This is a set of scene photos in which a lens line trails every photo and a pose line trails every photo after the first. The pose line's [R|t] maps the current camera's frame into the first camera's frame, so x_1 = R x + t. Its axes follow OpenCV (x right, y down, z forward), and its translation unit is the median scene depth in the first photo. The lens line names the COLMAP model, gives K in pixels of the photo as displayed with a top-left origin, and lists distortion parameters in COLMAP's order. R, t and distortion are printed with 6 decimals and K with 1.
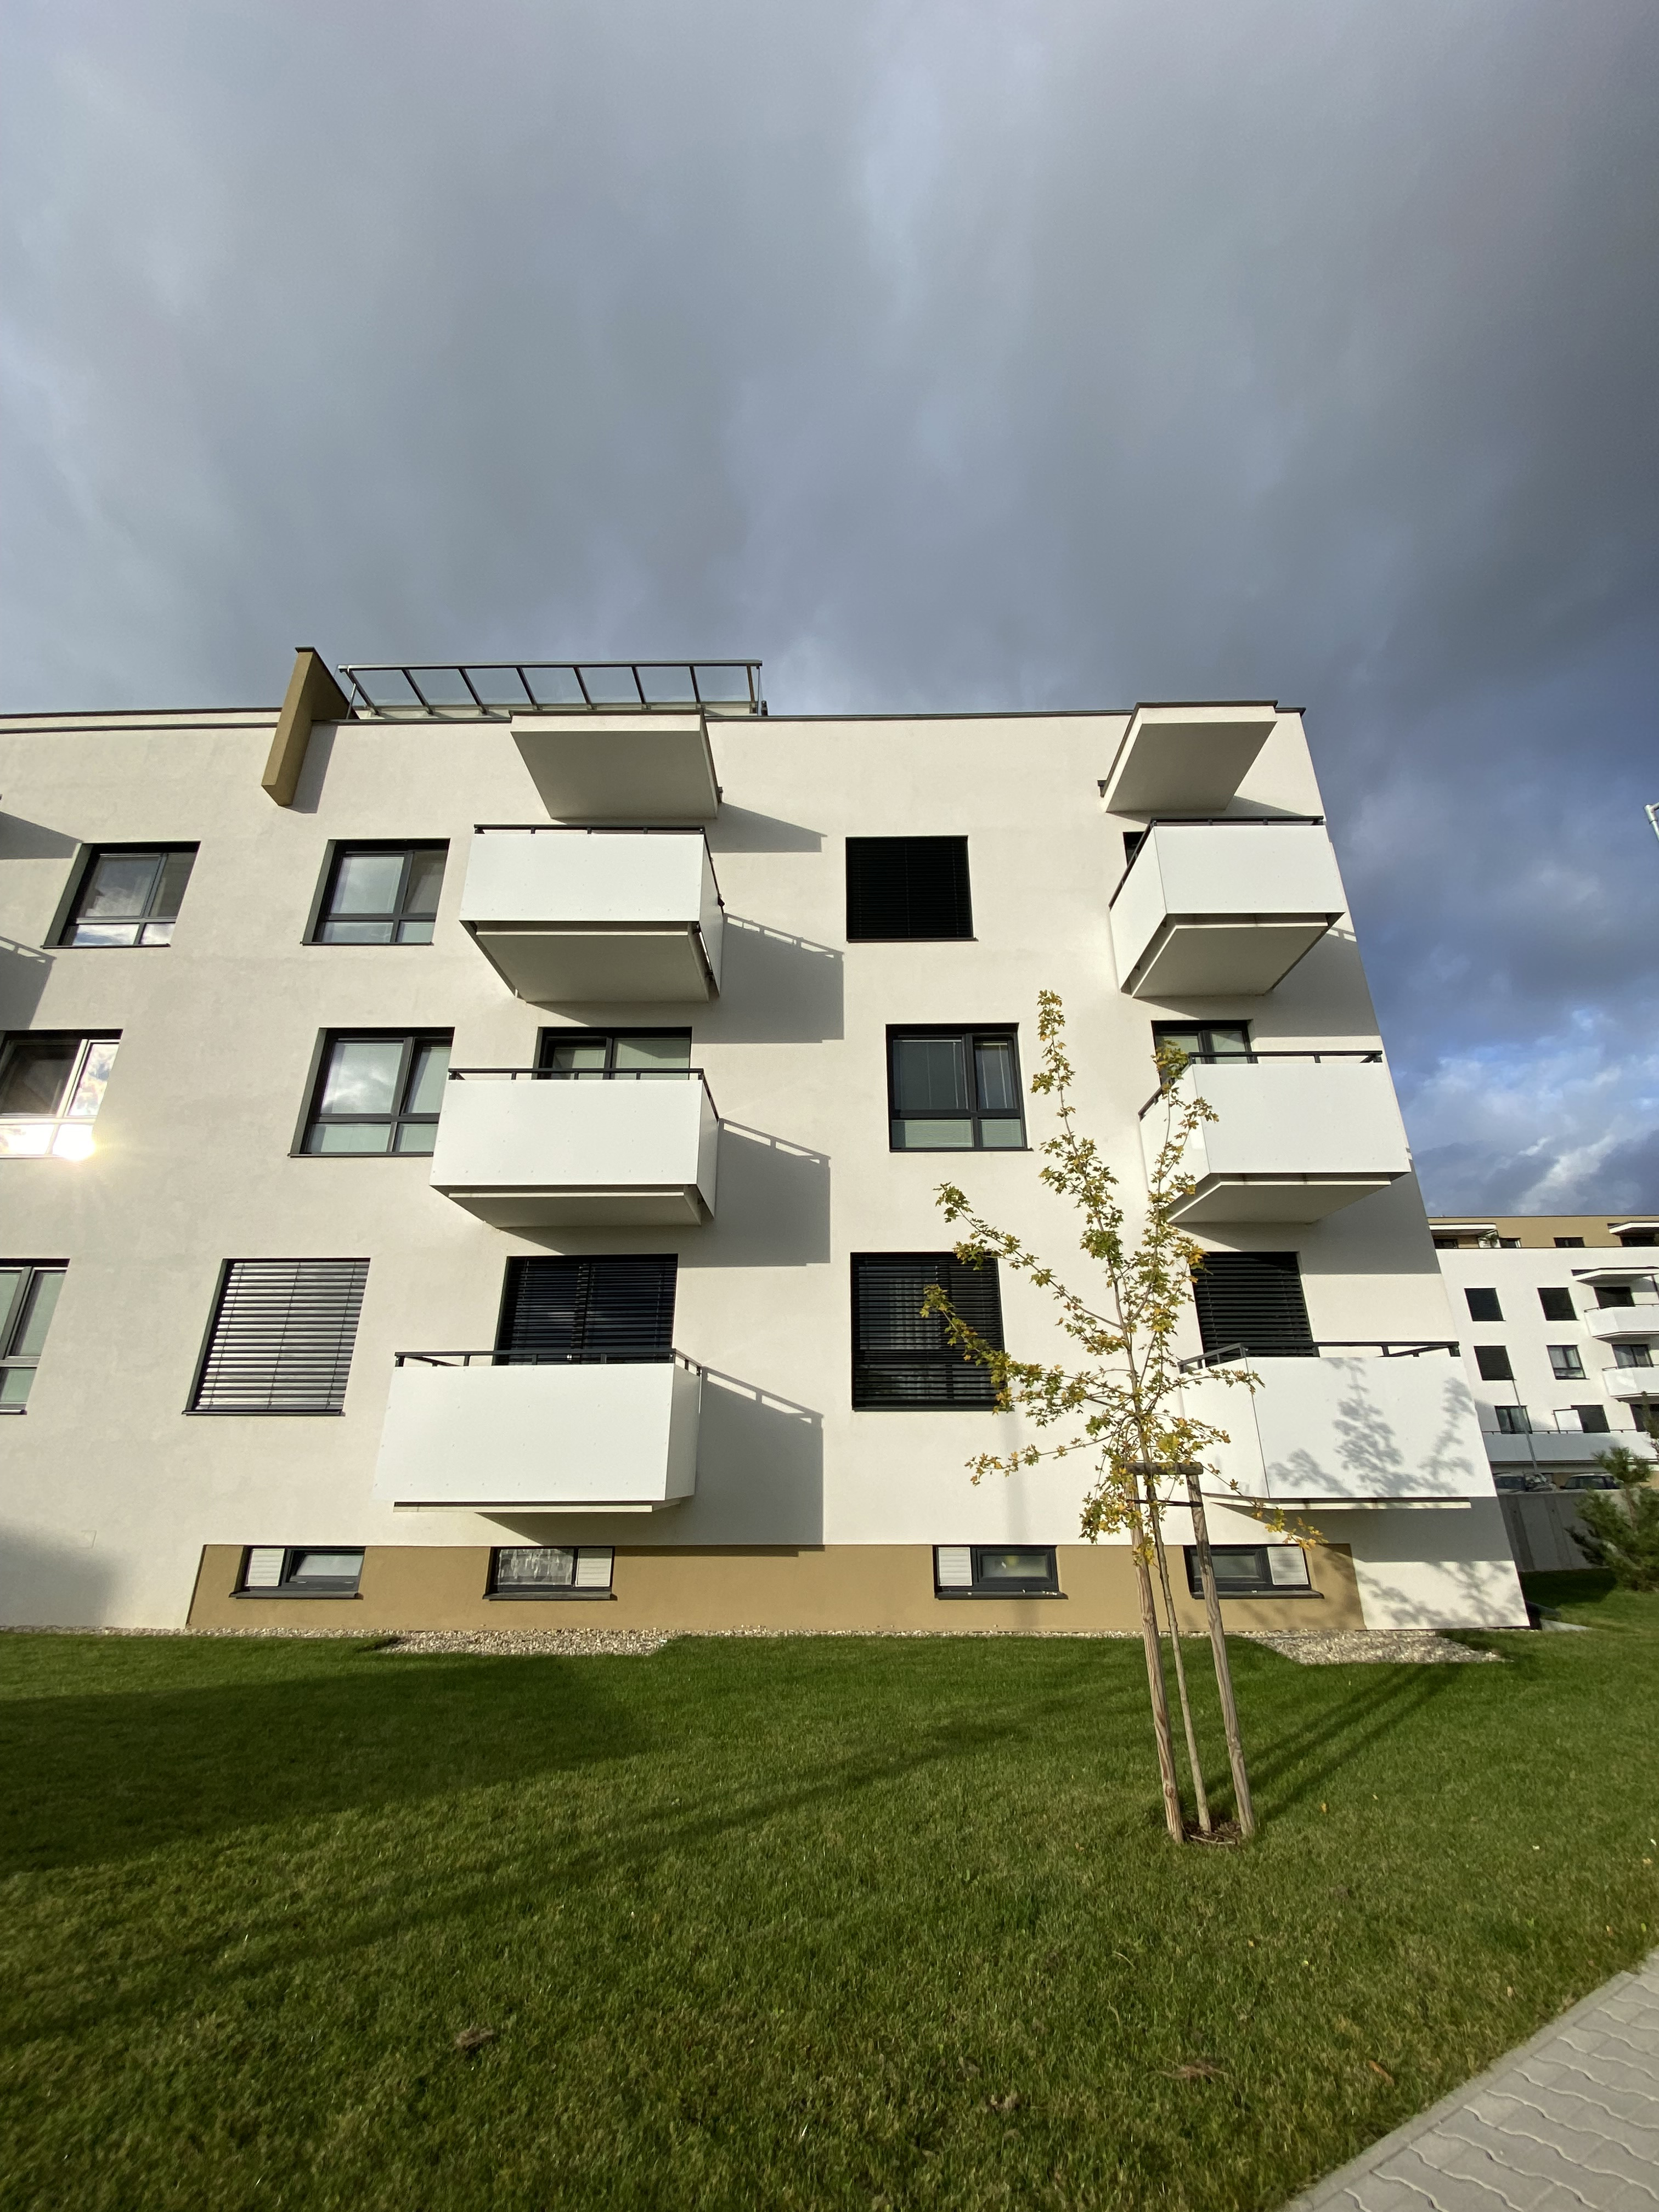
lens RADIAL K [[883.5, 0, 832.2], [0, 883.5, 1105.3], [0, 0, 1]] dist [0.010453, -0.017285]
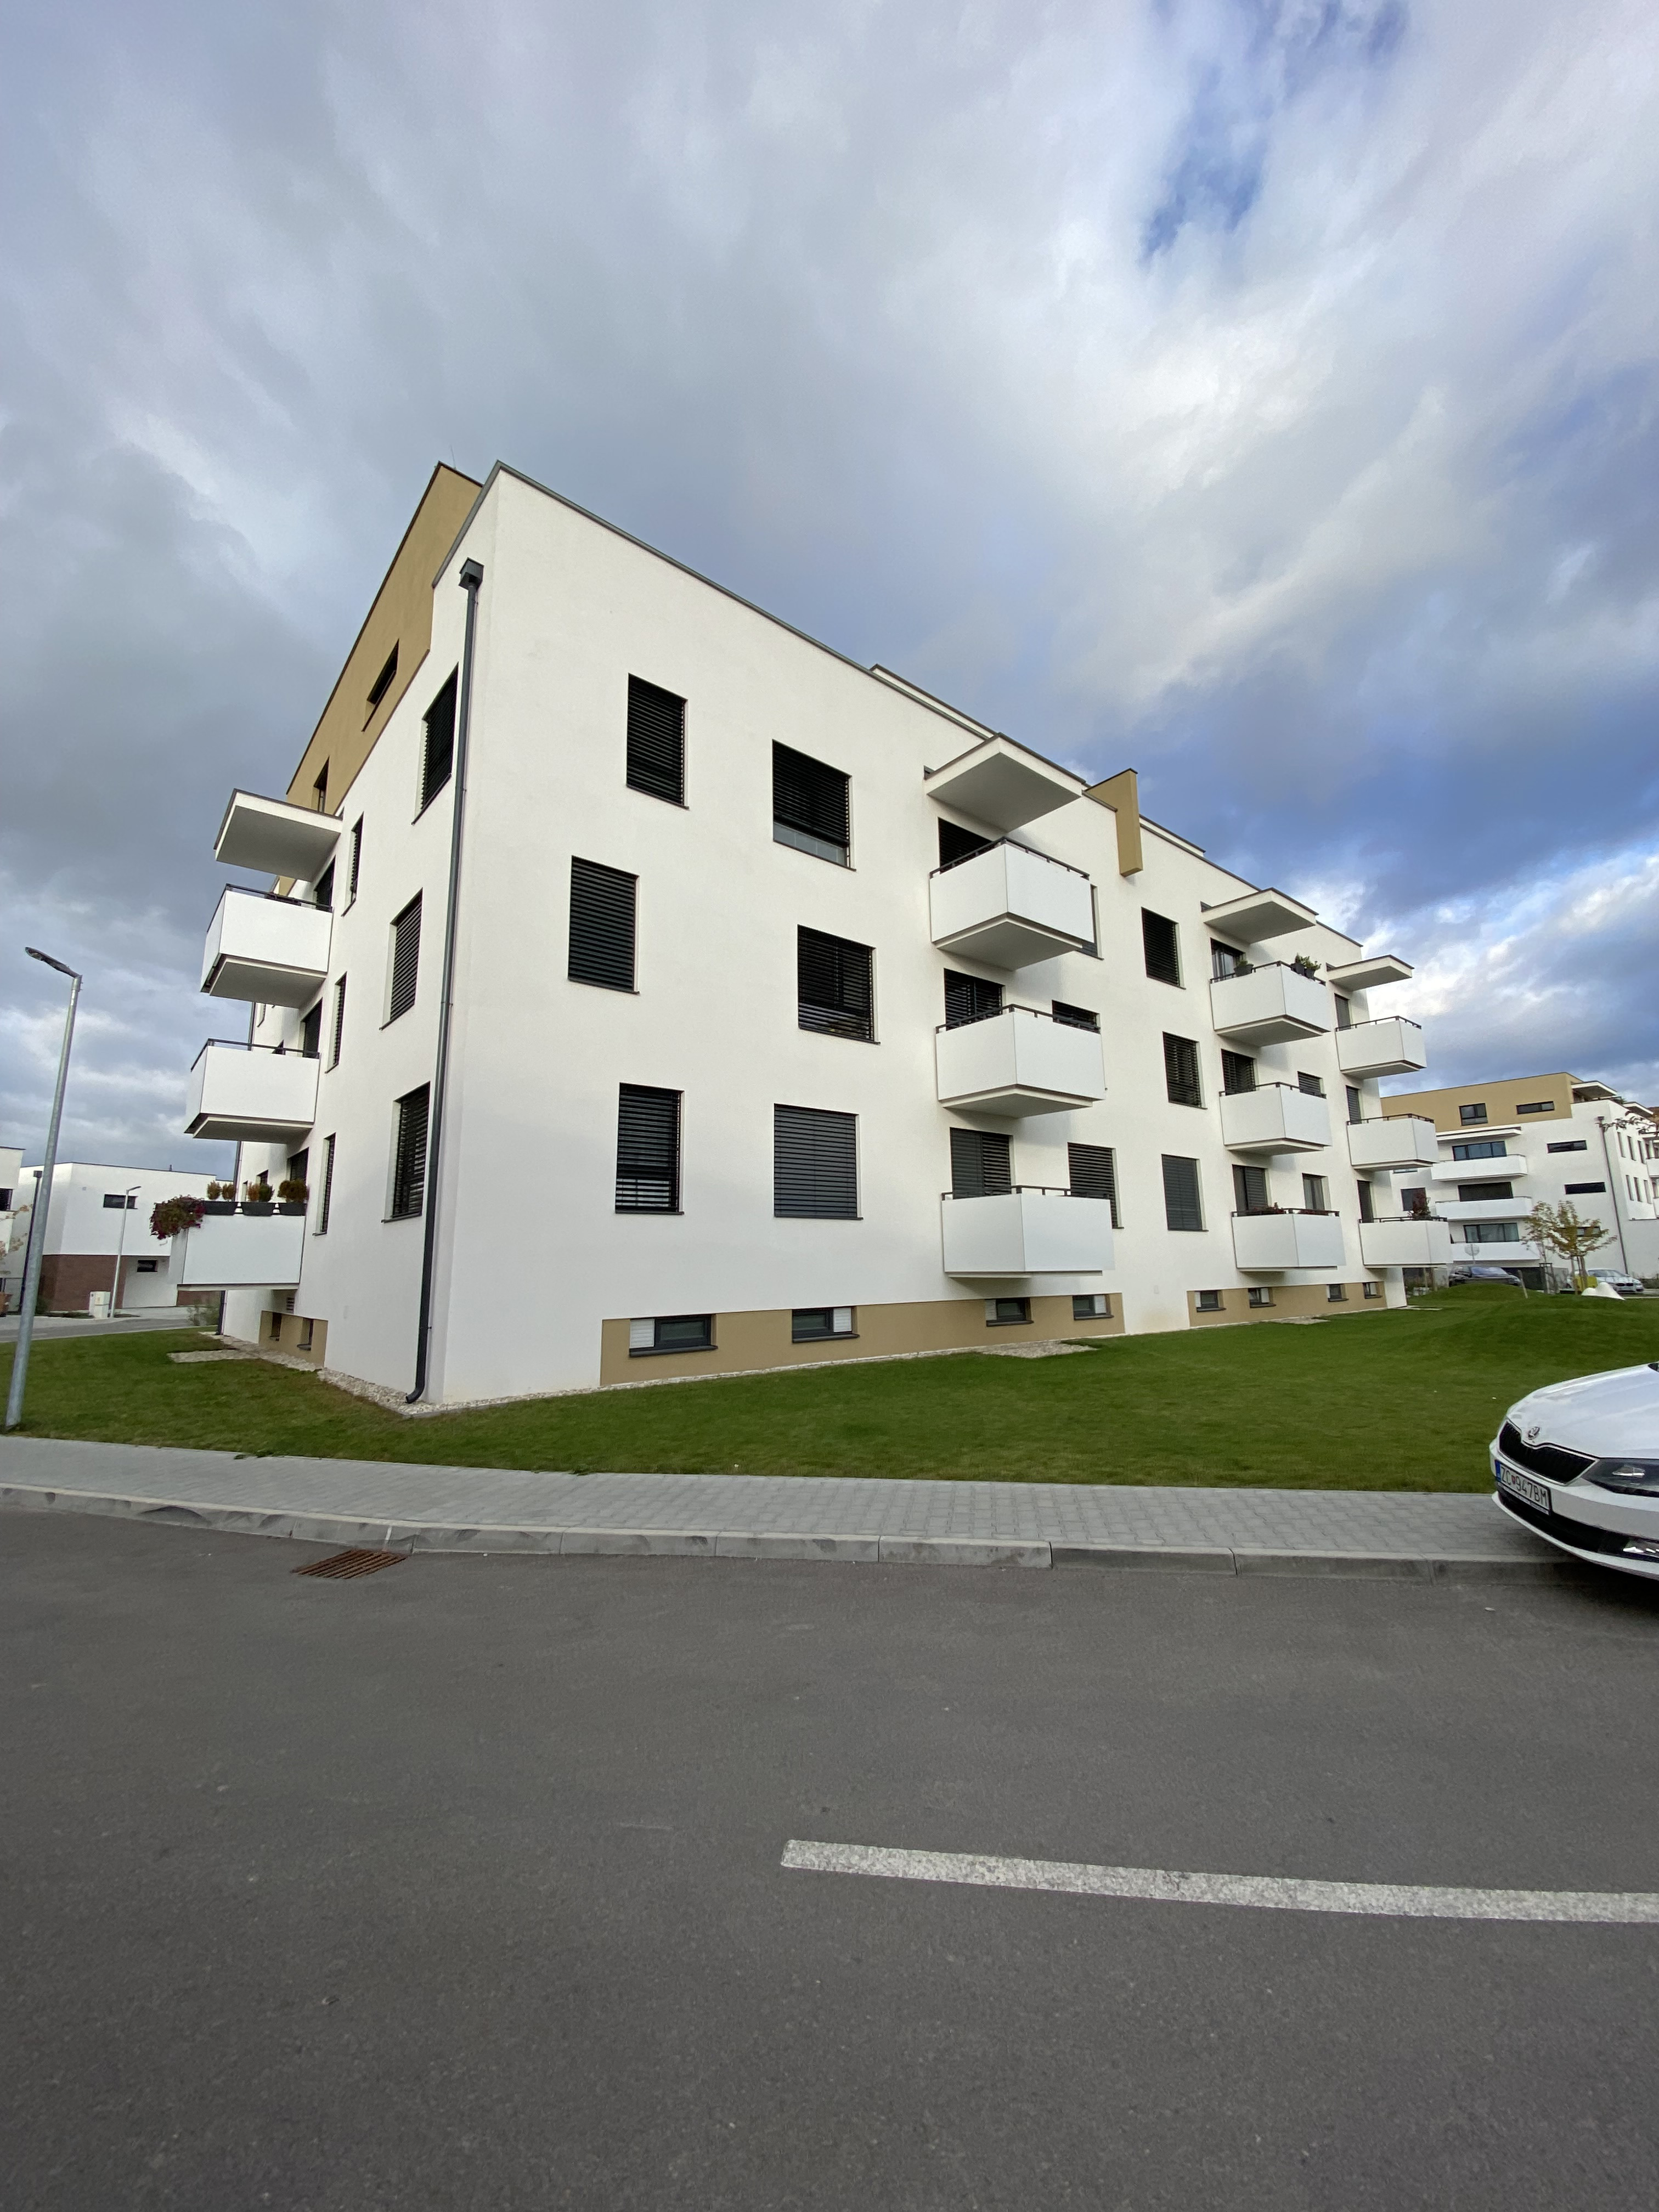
lens RADIAL K [[886.9, 0, 776.5], [0, 886.9, 1070.0], [0, 0, 1]] dist [0.055817, -0.017294]
pose [[0.778633, 0.123804, 0.615145, -1.444932], [-0.230291, 0.968314, 0.096614, -0.006696], [-0.583692, -0.216889, 0.782472, -0.021768]]
